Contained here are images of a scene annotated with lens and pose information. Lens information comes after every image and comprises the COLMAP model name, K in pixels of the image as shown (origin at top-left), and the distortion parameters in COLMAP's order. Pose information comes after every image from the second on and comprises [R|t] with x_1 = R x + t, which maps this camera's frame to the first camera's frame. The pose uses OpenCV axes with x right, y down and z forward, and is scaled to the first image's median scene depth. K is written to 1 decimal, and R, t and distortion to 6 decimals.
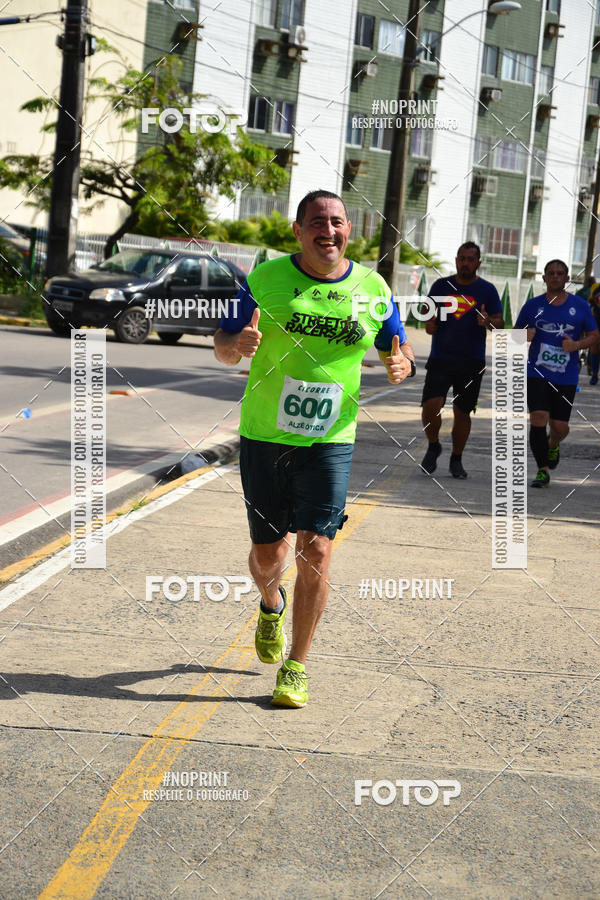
lens RADIAL K [[3275.1, 0, 331.6], [0, 3275.1, 450.8], [0, 0, 1]] dist [0.103363, 1.273362]
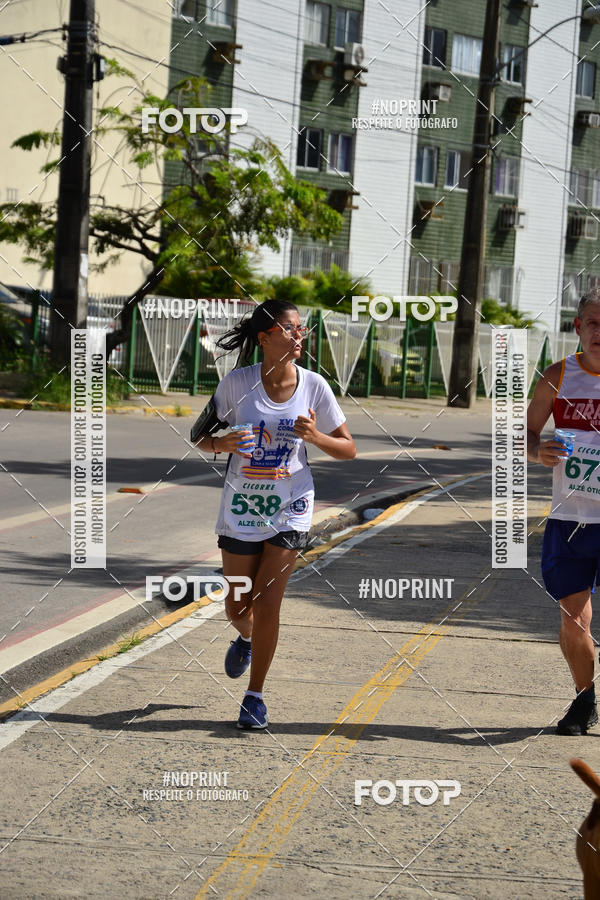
lens RADIAL K [[3275.1, 0, 331.6], [0, 3275.1, 450.8], [0, 0, 1]] dist [0.103363, 1.273362]
pose [[0.999135, -0.022202, -0.035151, 0.011788], [0.021467, 0.999546, -0.021156, -0.008424], [0.035605, 0.020383, 0.999158, 0.177462]]
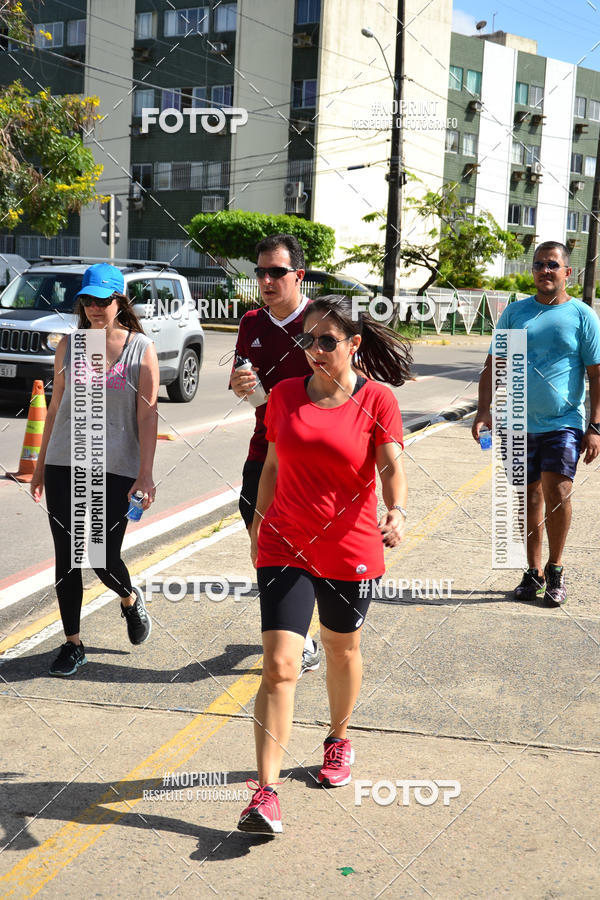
lens RADIAL K [[1726.4, 0, 357.9], [0, 1726.4, 419.1], [0, 0, 1]] dist [0.034900, 0.087000]
pose [[0.982791, -0.024825, -0.183045, 0.064862], [0.025692, 0.999667, 0.002366, 0.000124], [0.182926, -0.007028, 0.983102, 0.101408]]
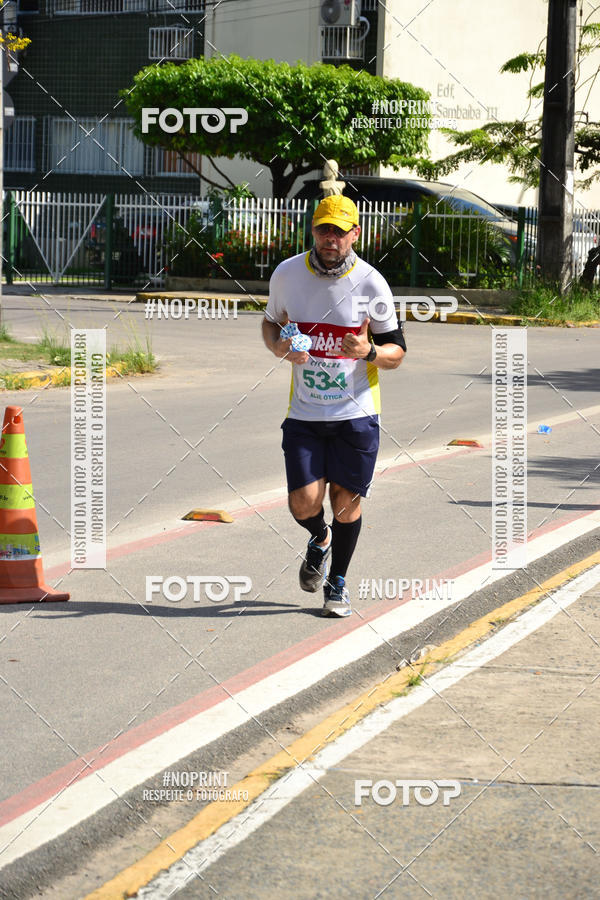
lens RADIAL K [[4058.6, 0, 254.2], [0, 4058.6, 483.7], [0, 0, 1]] dist [0.308489, 3.193318]
pose [[0.986512, -0.040453, -0.158610, 0.004499], [0.040643, 0.999172, -0.002049, 0.002250], [0.158561, -0.004425, 0.987339, -0.044531]]
